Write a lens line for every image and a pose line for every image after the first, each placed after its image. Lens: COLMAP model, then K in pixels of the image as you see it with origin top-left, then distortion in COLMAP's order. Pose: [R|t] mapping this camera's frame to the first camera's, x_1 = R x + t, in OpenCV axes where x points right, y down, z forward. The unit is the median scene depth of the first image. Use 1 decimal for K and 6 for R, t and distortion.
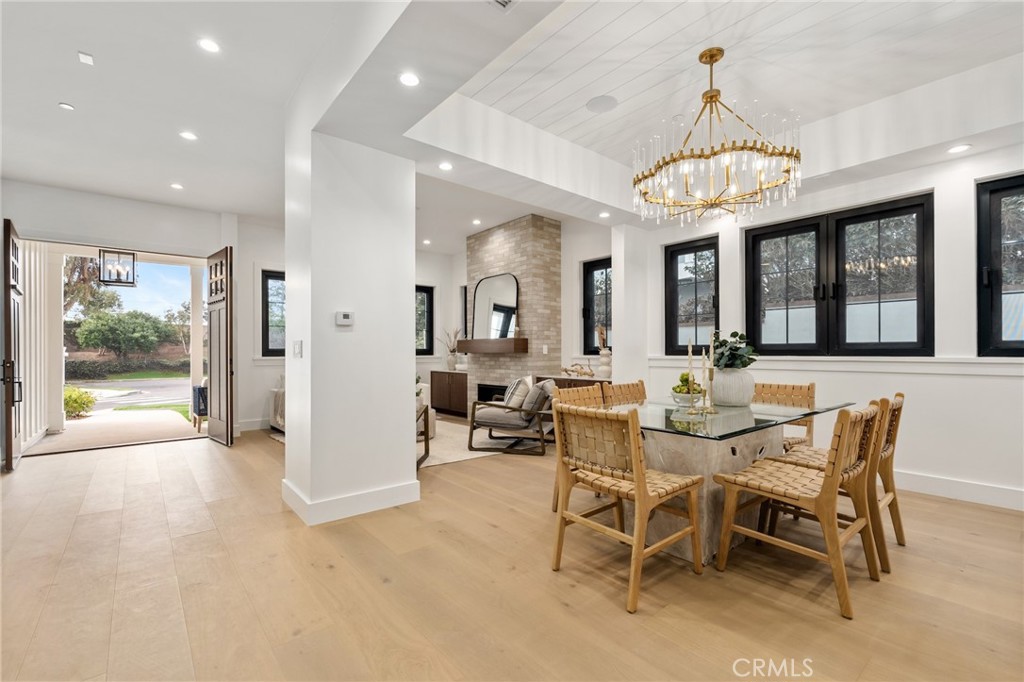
lens RADIAL K [[456.1, 0, 502.2], [0, 456.1, 348.0], [0, 0, 1]] dist [-0.003715, 0.000339]
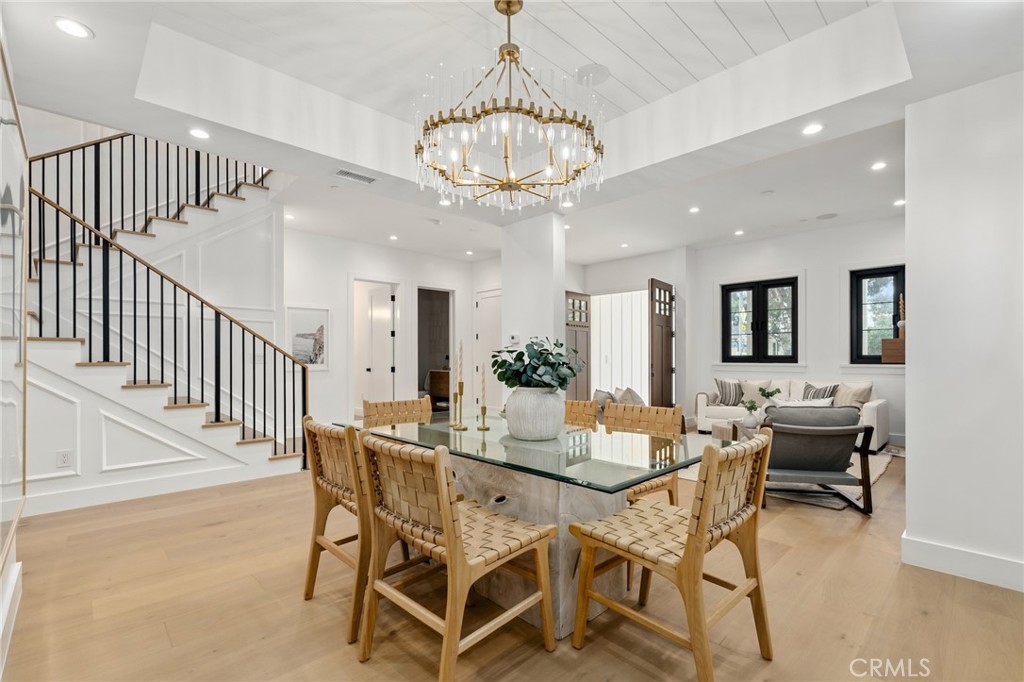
lens RADIAL K [[456.1, 0, 510.8], [0, 456.1, 356.0], [0, 0, 1]] dist [-0.003715, 0.000339]
pose [[0.082161, 0.001336, -0.996618, 0.588896], [0.009701, 0.999951, 0.002140, -0.004415], [0.996572, -0.009844, 0.082144, 0.423403]]
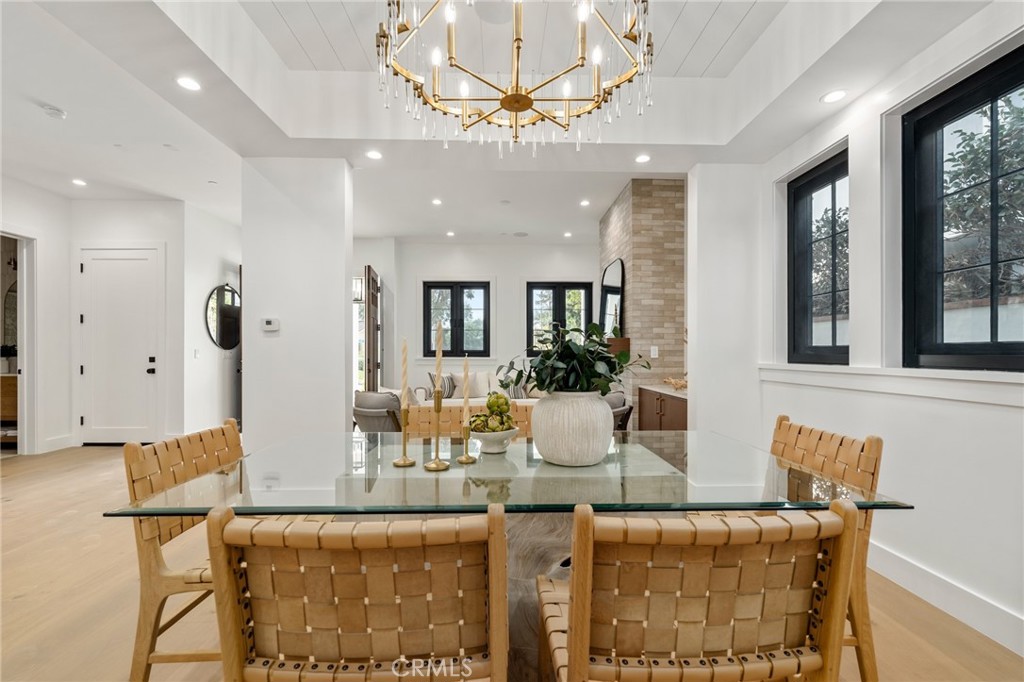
lens RADIAL K [[456.1, 0, 508.6], [0, 456.1, 349.5], [0, 0, 1]] dist [-0.003715, 0.000339]
pose [[0.790713, 0.001160, -0.612186, 0.369590], [0.001834, 0.999989, 0.004264, -0.004811], [0.612184, -0.004494, 0.790703, 0.244563]]
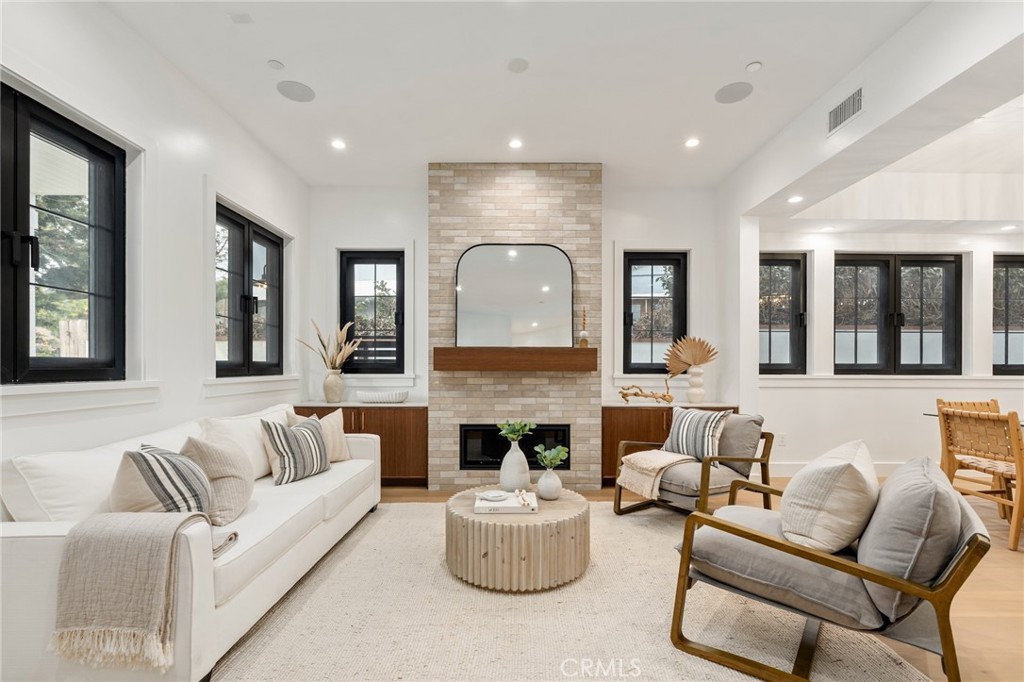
lens RADIAL K [[456.1, 0, 514.8], [0, 456.1, 365.3], [0, 0, 1]] dist [-0.003715, 0.000339]
pose [[0.623970, 0.009704, 0.781388, -0.524667], [-0.012964, 0.999914, -0.002065, 0.004763], [-0.781340, -0.008842, 0.624042, 0.666966]]
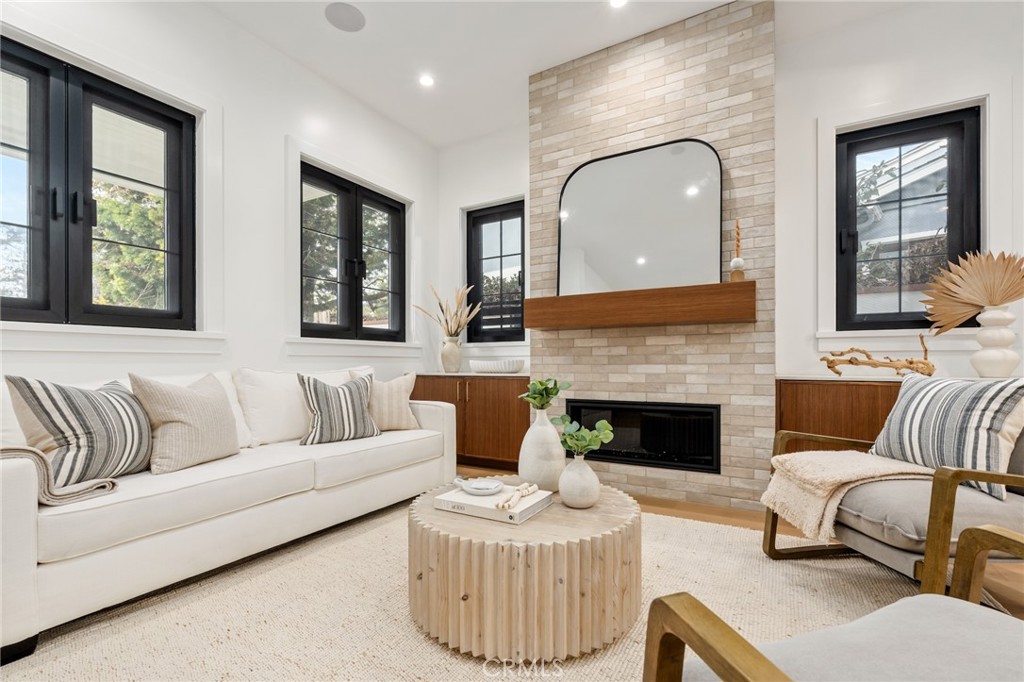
lens RADIAL K [[456.1, 0, 513.4], [0, 456.1, 362.7], [0, 0, 1]] dist [-0.003715, 0.000339]
pose [[0.934026, 0.003708, 0.357185, -0.298555], [-0.006309, 0.999961, 0.006117, 0.045994], [-0.357149, -0.007967, 0.934014, 0.681504]]
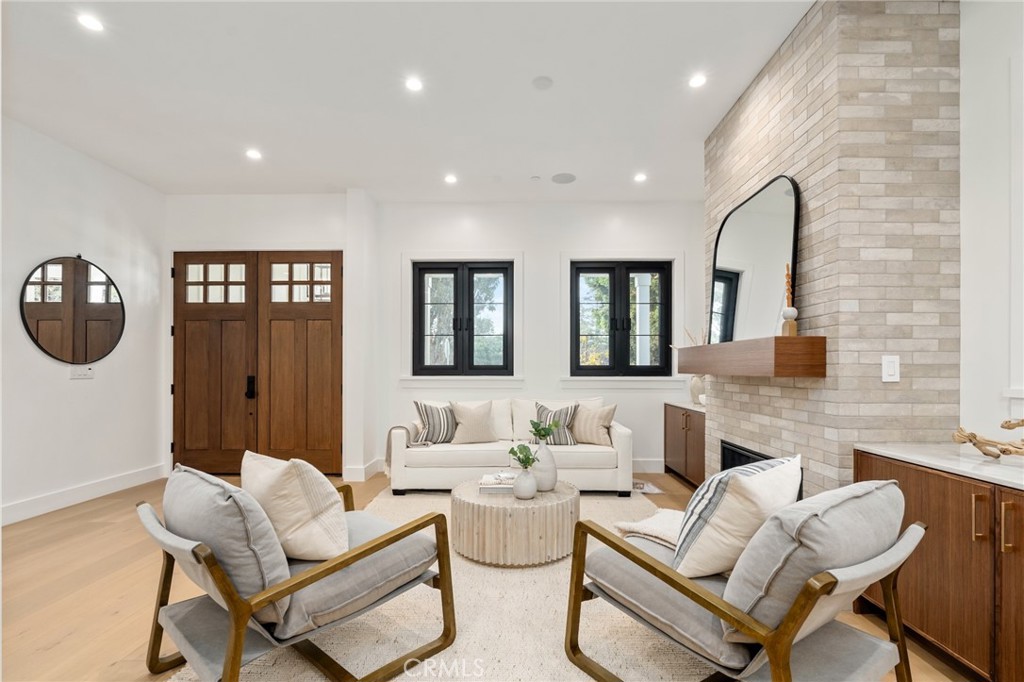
lens RADIAL K [[456.1, 0, 515.3], [0, 456.1, 366.1], [0, 0, 1]] dist [-0.003715, 0.000339]
pose [[0.769706, 0.003436, -0.638389, 0.095281], [-0.000852, 0.999990, 0.004354, 0.000331], [0.638398, -0.002807, 0.769701, 0.567416]]
